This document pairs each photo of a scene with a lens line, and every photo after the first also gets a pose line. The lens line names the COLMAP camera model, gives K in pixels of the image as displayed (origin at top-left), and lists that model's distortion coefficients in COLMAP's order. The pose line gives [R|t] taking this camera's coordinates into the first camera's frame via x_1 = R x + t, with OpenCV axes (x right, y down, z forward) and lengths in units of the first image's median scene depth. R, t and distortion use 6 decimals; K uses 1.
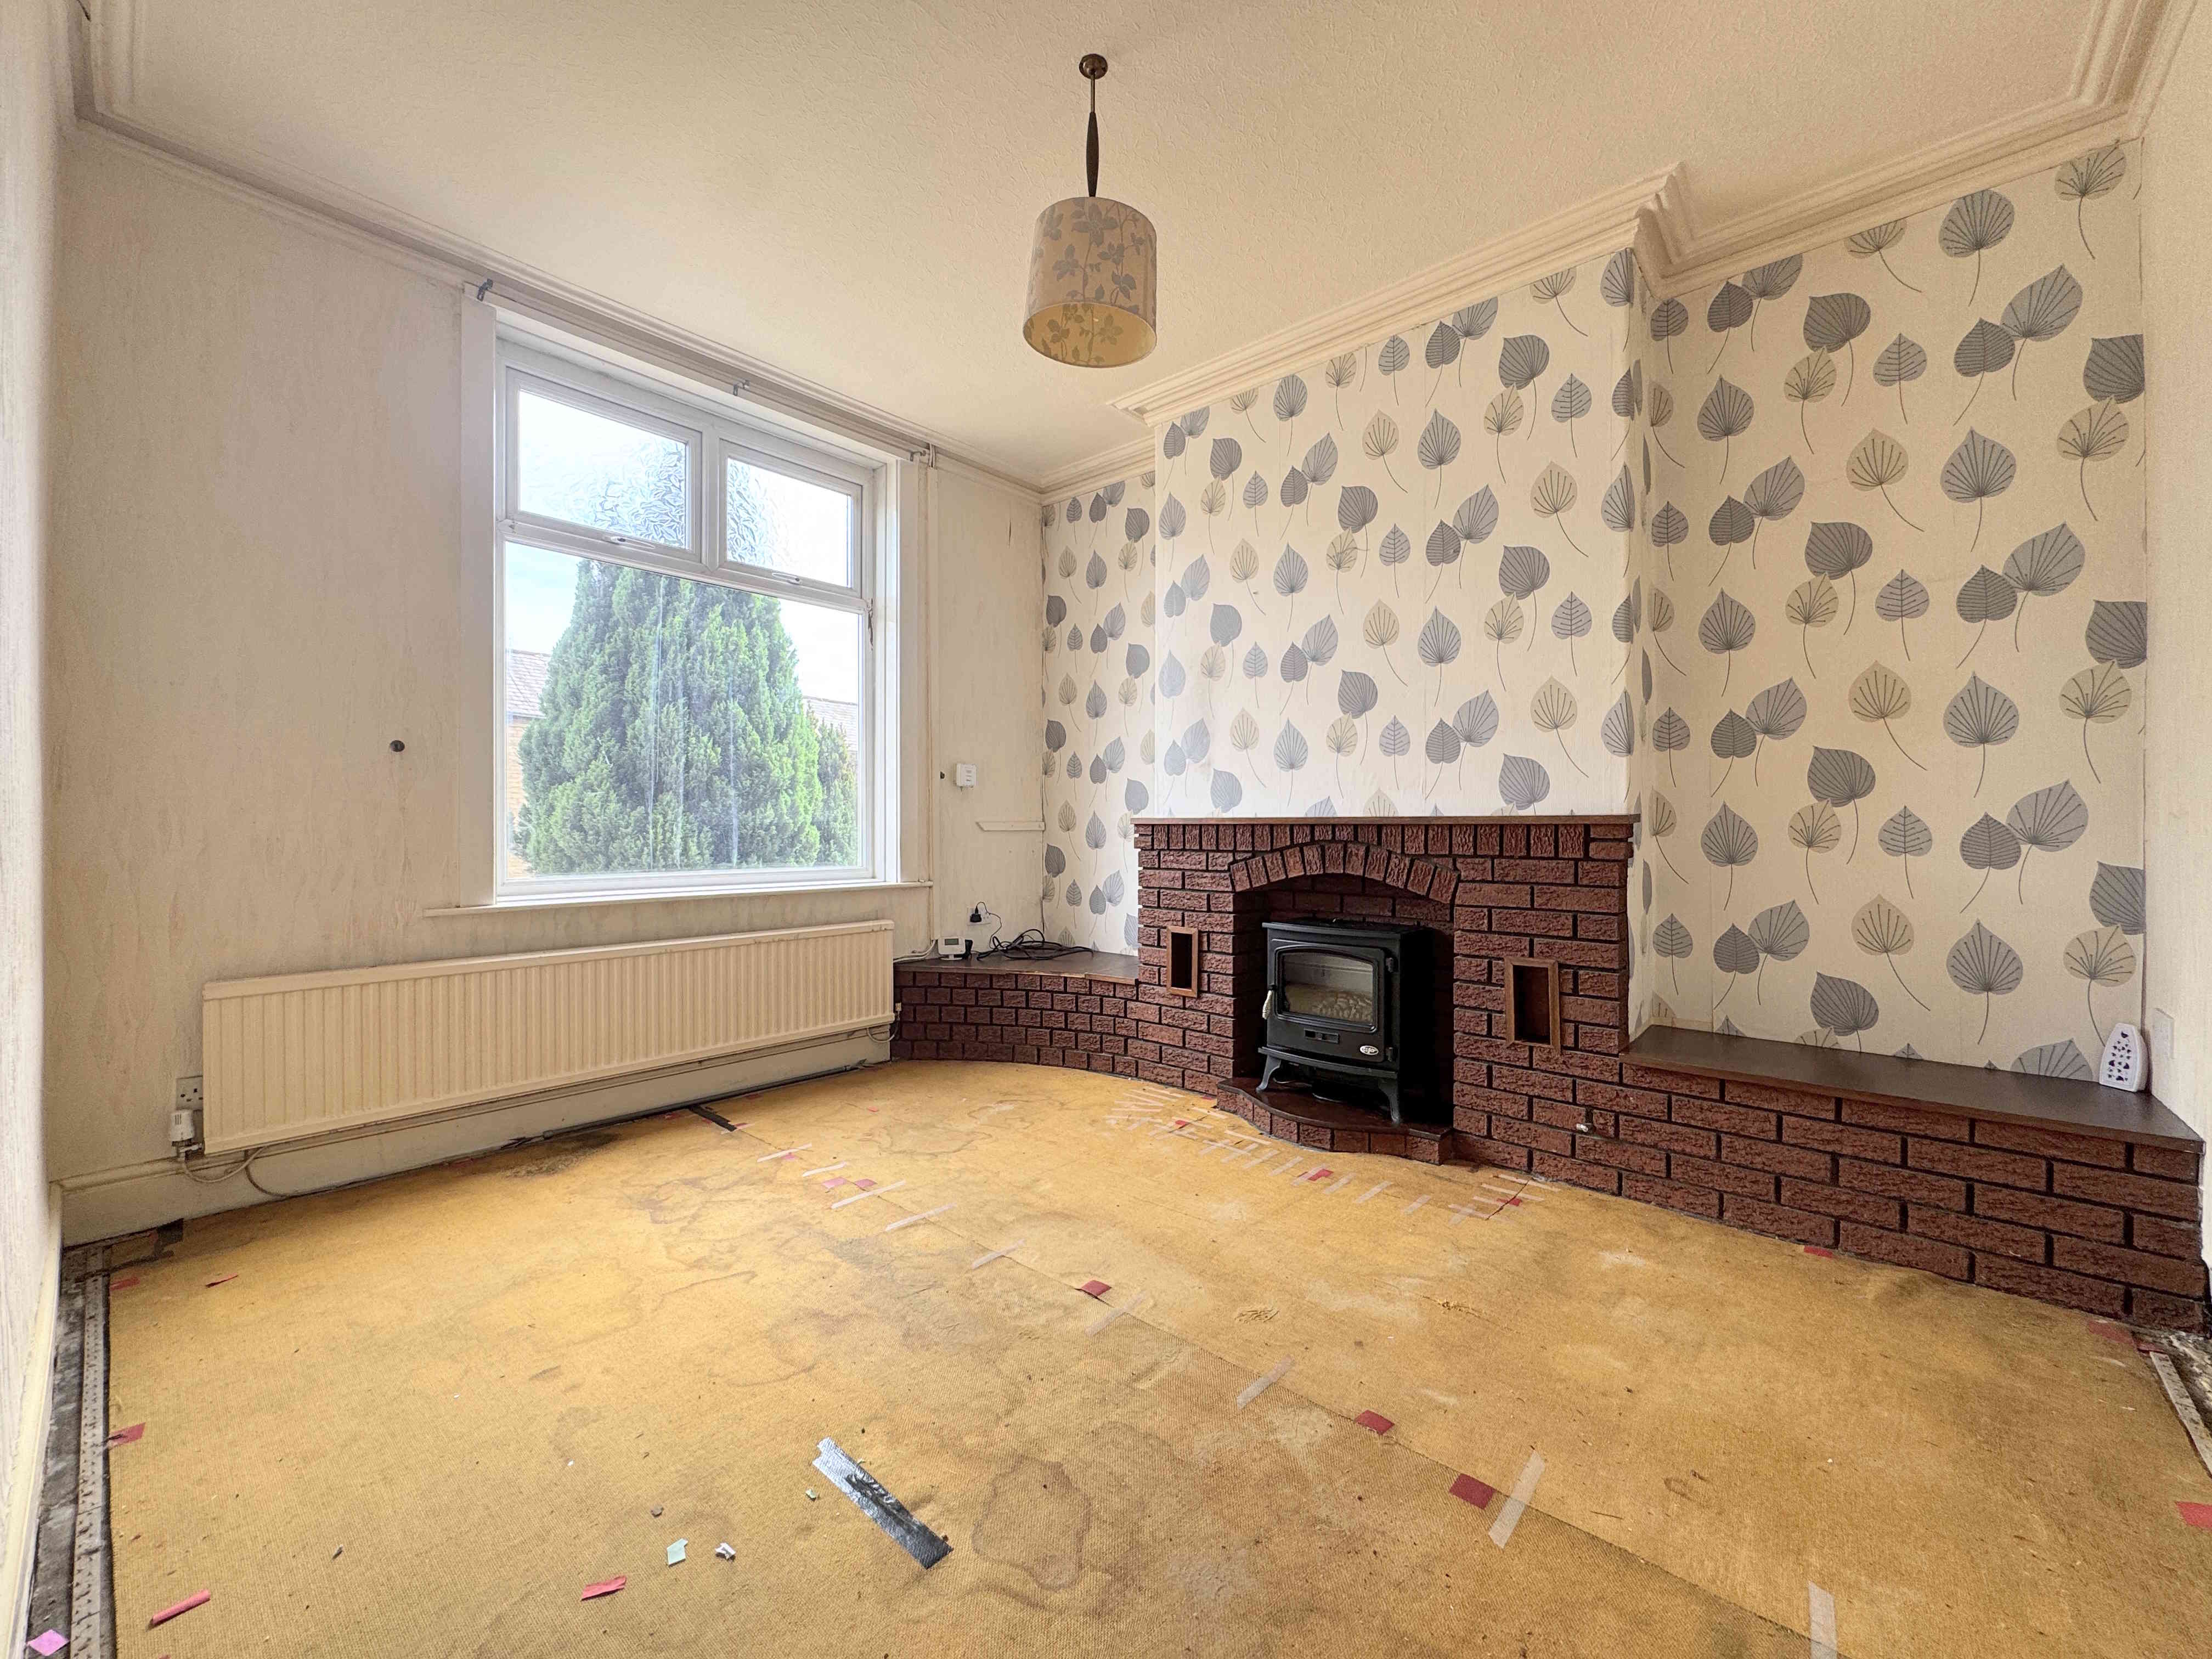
lens RADIAL K [[884.8, 0, 1106.0], [0, 884.8, 829.5], [0, 0, 1]] dist [0.001725, 0.000032]
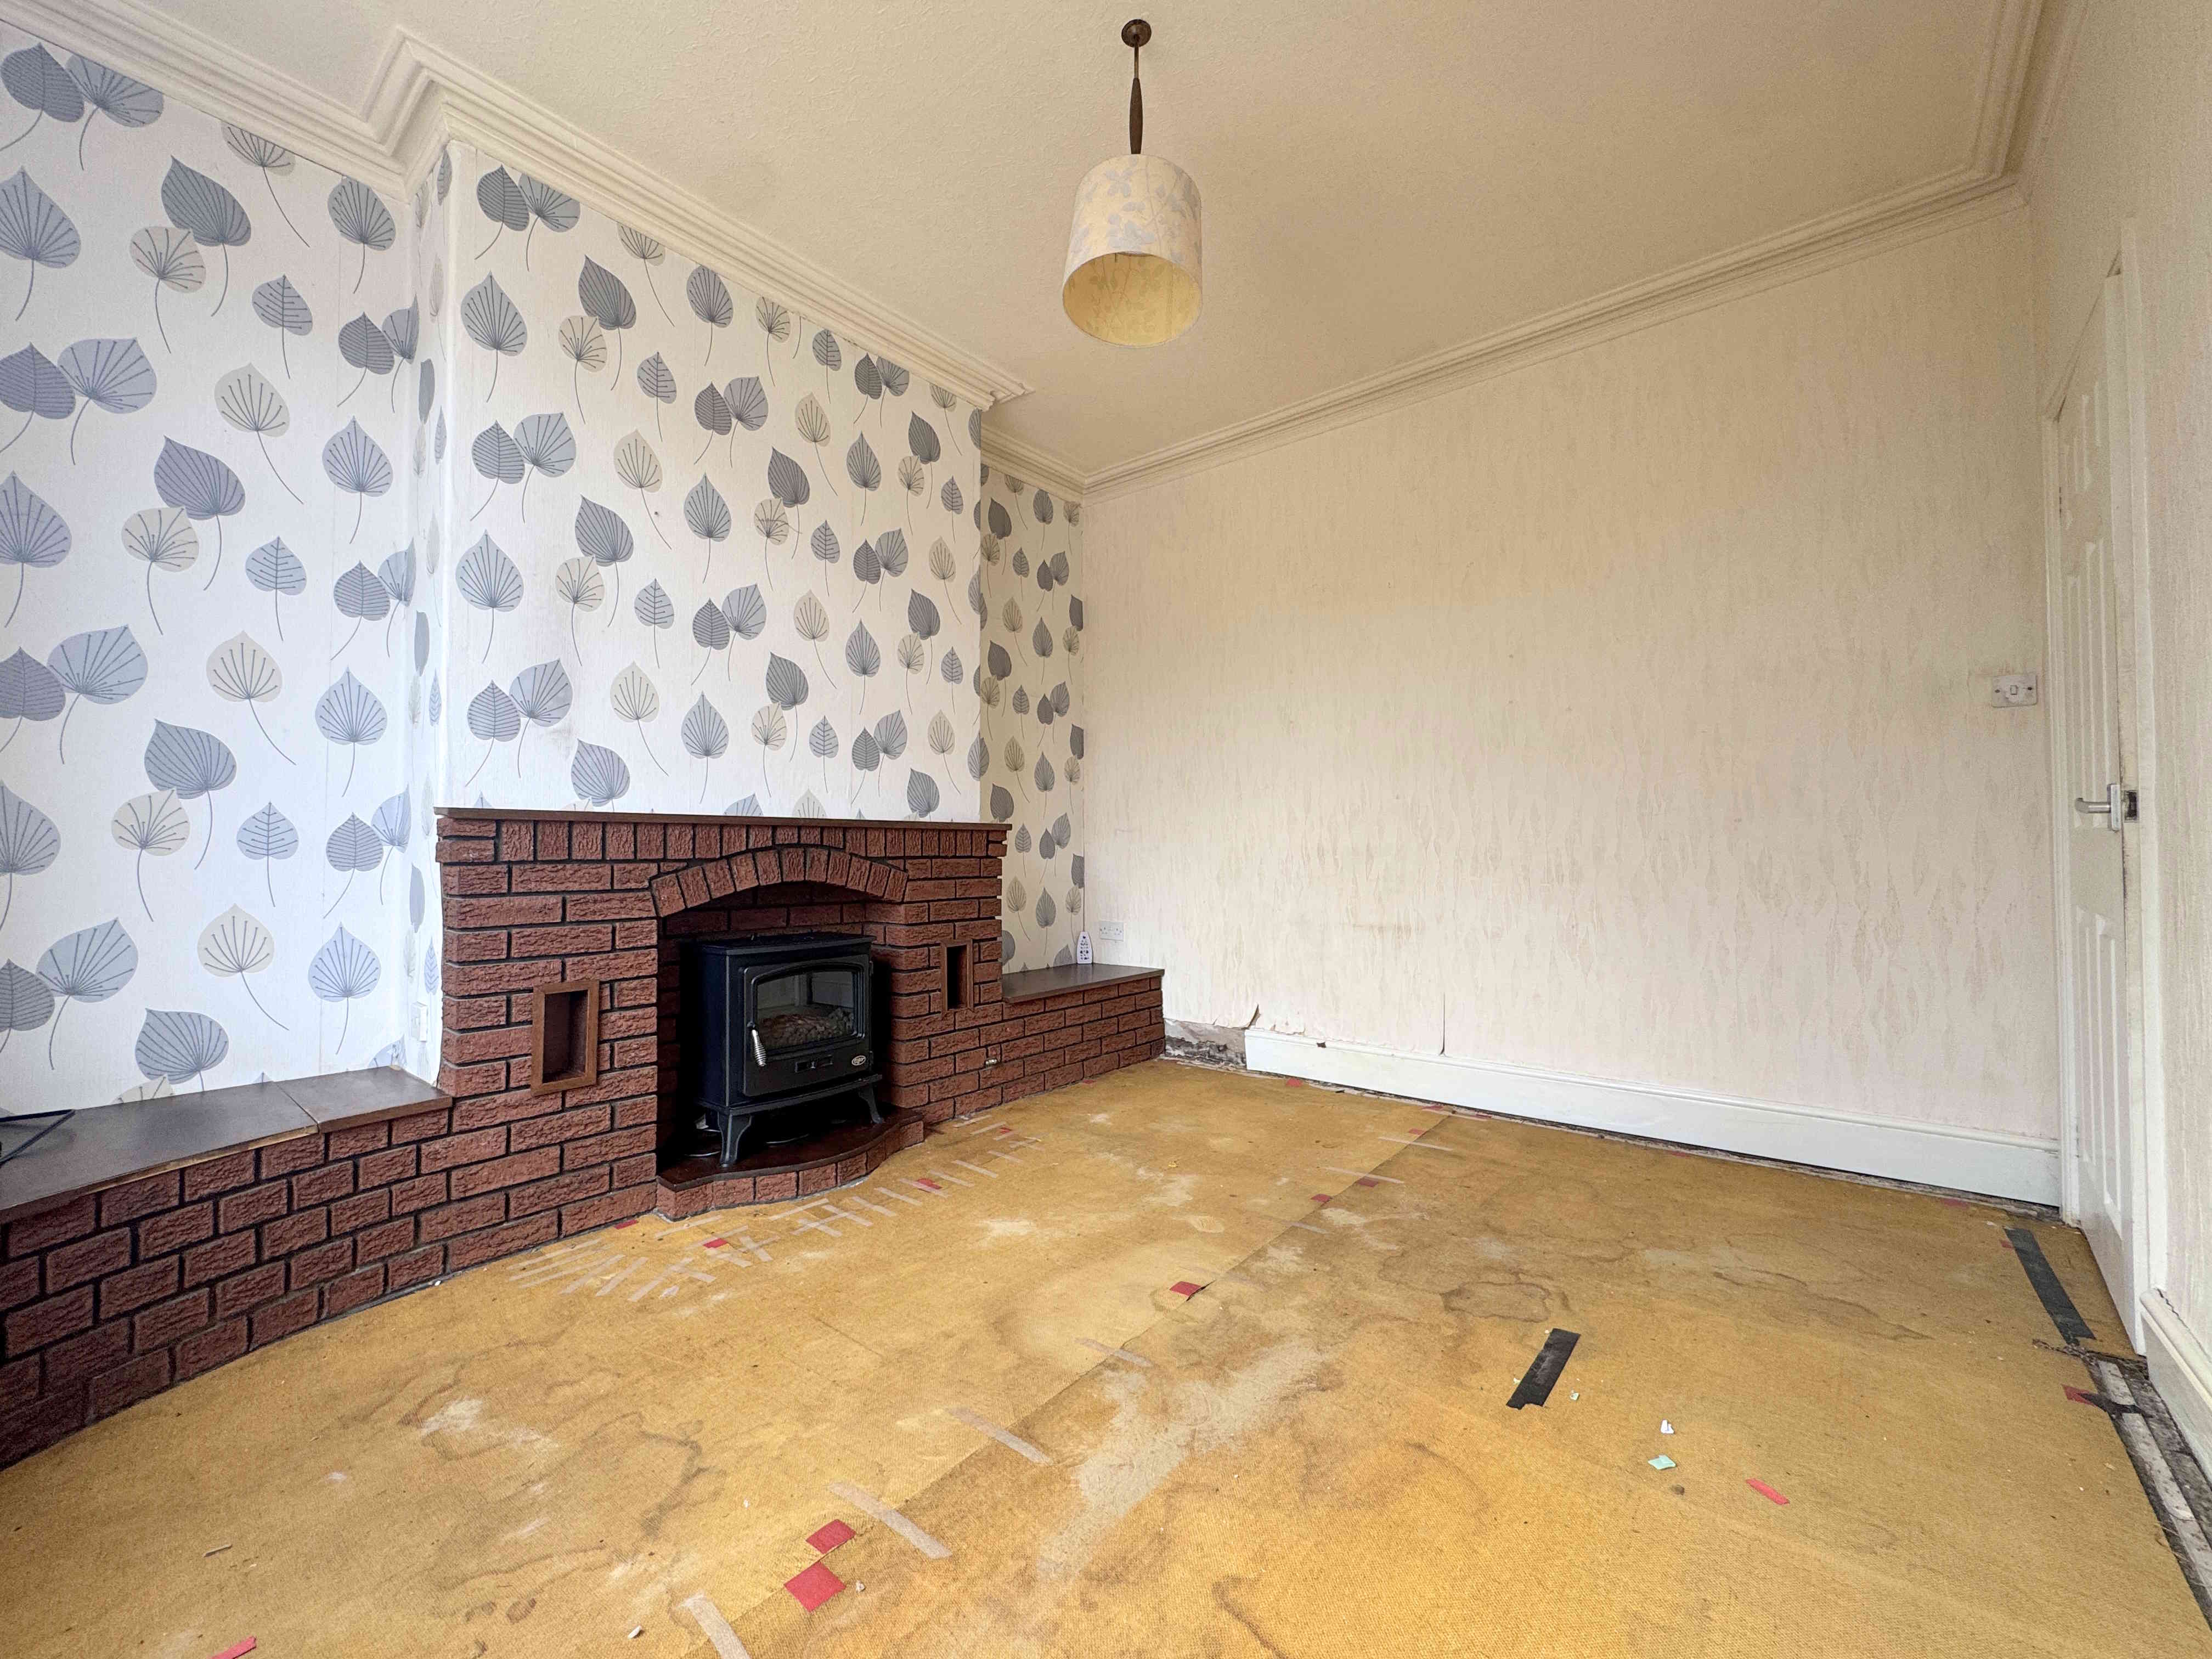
lens RADIAL K [[885.6, 0, 1101.4], [0, 885.6, 828.4], [0, 0, 1]] dist [-0.000868, -0.000119]
pose [[-0.032005, 0.020858, 0.999270, -0.652398], [0.004406, 0.999775, -0.020728, 0.016267], [-0.999478, 0.003739, -0.032090, 0.729736]]
